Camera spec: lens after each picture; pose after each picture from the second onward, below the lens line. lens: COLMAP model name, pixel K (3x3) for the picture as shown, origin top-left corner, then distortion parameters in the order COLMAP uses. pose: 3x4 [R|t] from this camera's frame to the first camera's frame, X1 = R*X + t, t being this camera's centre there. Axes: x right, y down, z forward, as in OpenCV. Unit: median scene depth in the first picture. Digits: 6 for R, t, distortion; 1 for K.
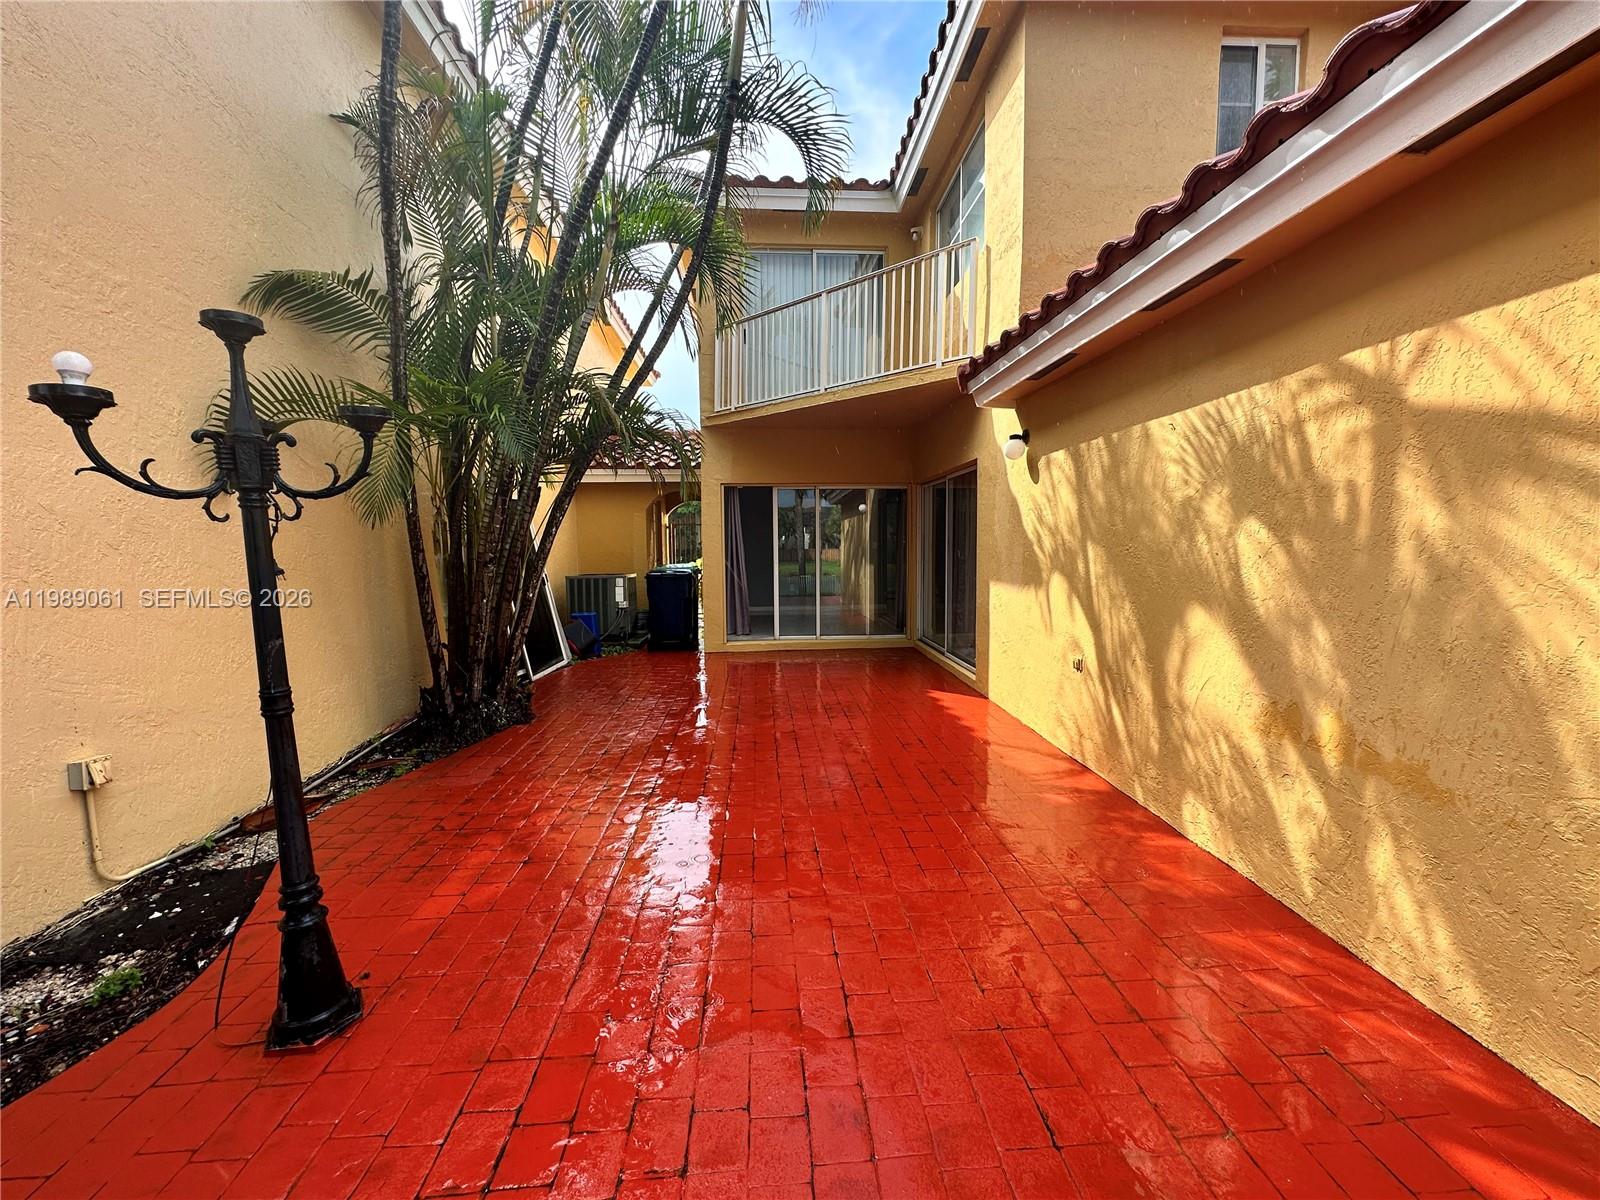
lens RADIAL K [[641.3, 0, 806.9], [0, 641.3, 602.4], [0, 0, 1]] dist [-0.000248, -0.000640]
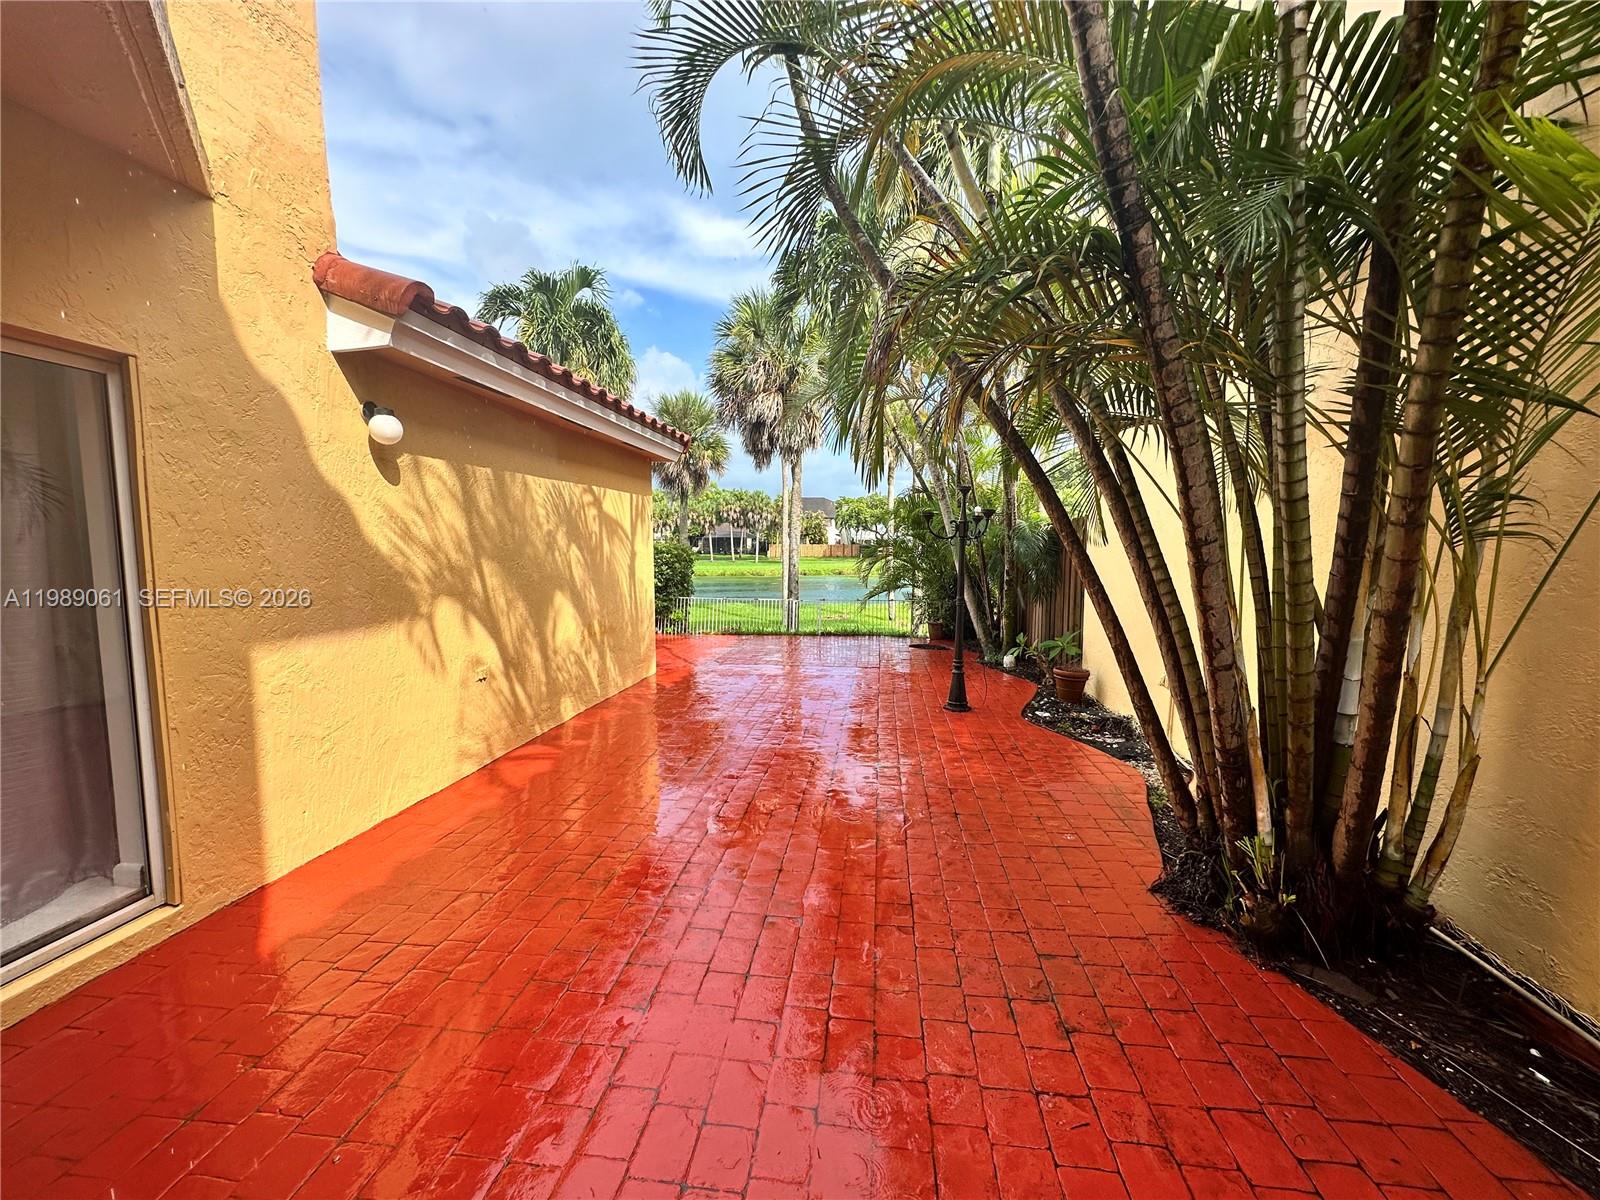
lens RADIAL K [[641.3, 0, 808.1], [0, 641.3, 592.8], [0, 0, 1]] dist [-0.000248, -0.000640]
pose [[-0.983063, -0.008157, 0.183087, -0.349967], [0.023963, 0.984711, 0.172538, -0.246697], [-0.181696, 0.174003, -0.967838, 2.269480]]
